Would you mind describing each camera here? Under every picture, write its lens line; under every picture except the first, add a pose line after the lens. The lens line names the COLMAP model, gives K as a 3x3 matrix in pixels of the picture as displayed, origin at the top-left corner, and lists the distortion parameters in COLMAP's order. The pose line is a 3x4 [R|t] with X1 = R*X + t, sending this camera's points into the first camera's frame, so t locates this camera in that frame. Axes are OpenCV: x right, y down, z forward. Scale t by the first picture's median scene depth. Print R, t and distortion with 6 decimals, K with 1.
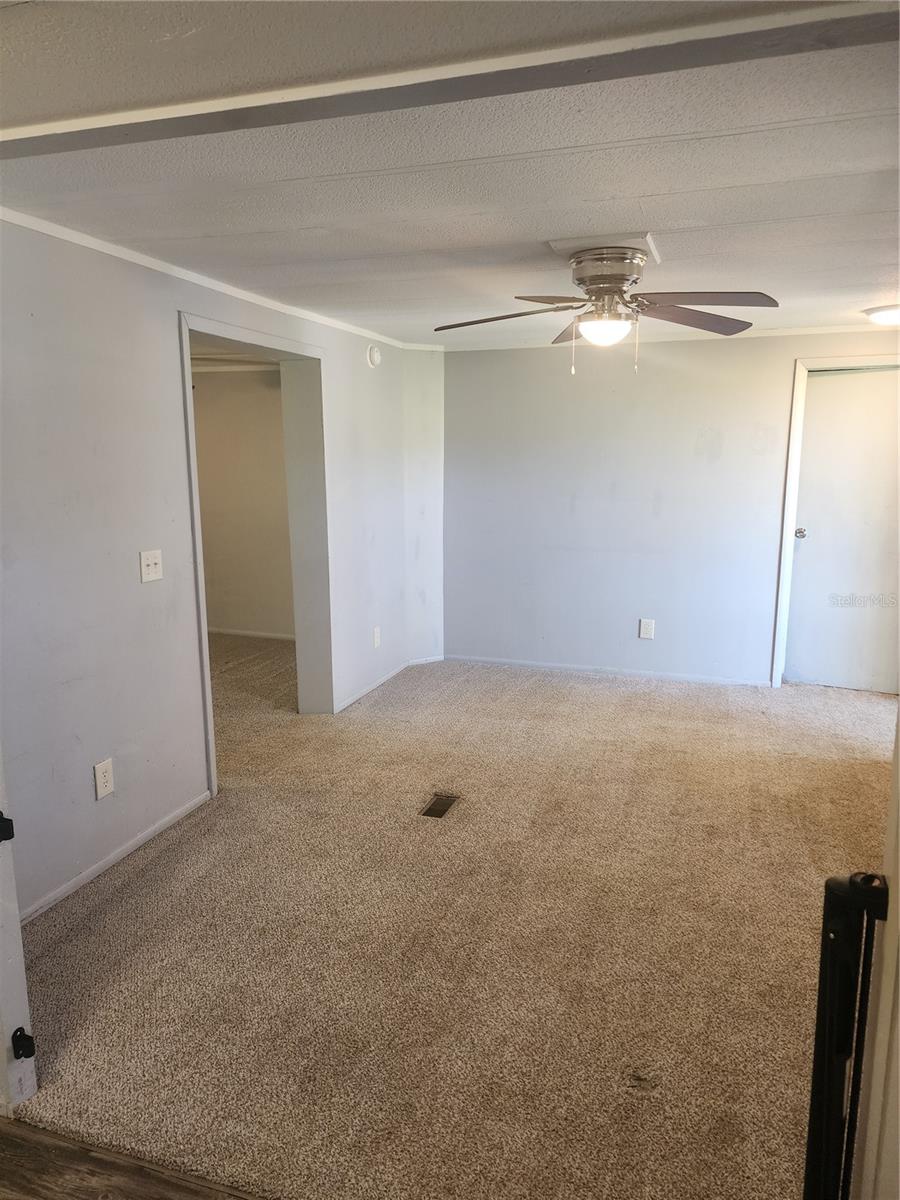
lens RADIAL K [[813.4, 0, 450.0], [0, 813.4, 600.0], [0, 0, 1]] dist [0.049368, -0.000426]
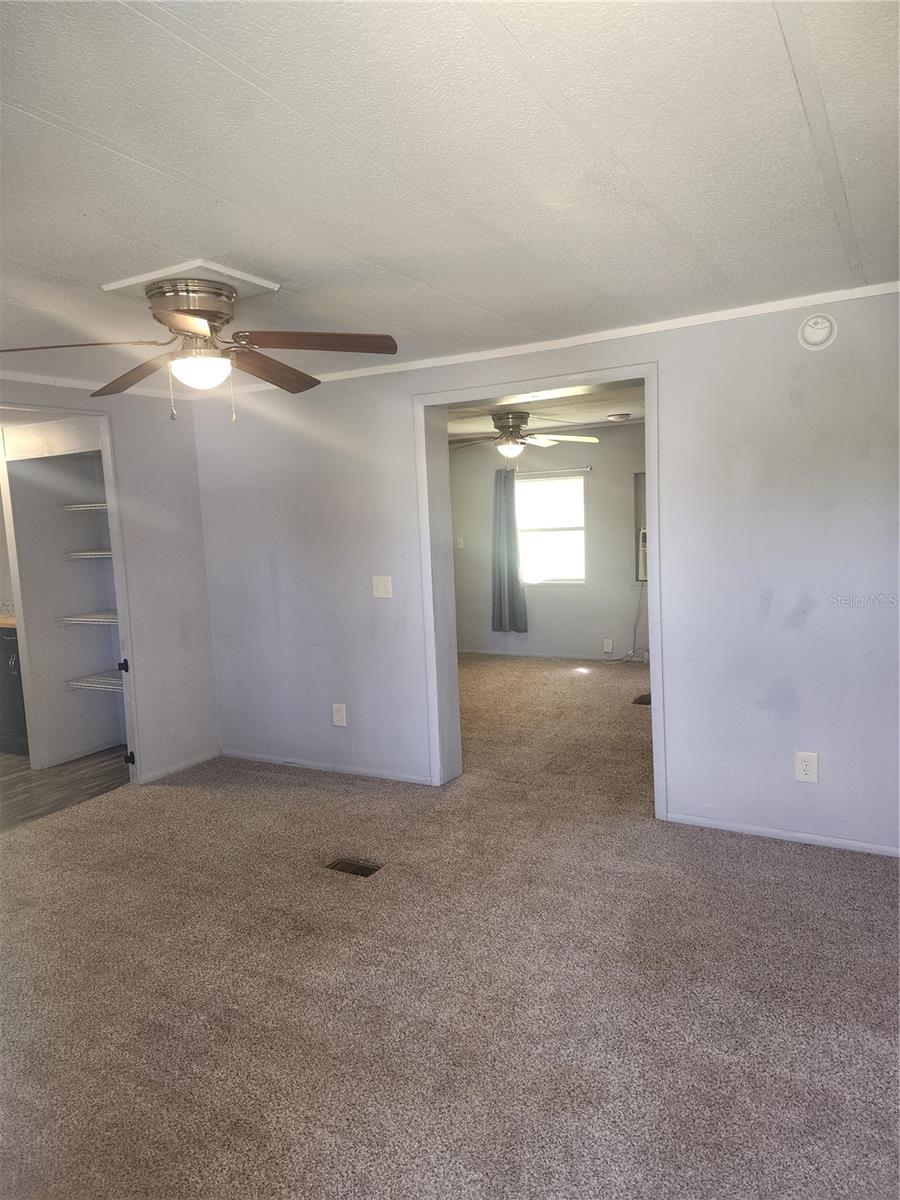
lens RADIAL K [[813.4, 0, 450.0], [0, 813.4, 600.0], [0, 0, 1]] dist [0.049368, -0.000426]
pose [[-0.190361, 0.116060, -0.974830, 0.822336], [-0.129210, 0.981387, 0.142073, -0.197494], [0.973174, 0.153002, -0.171822, 1.157356]]
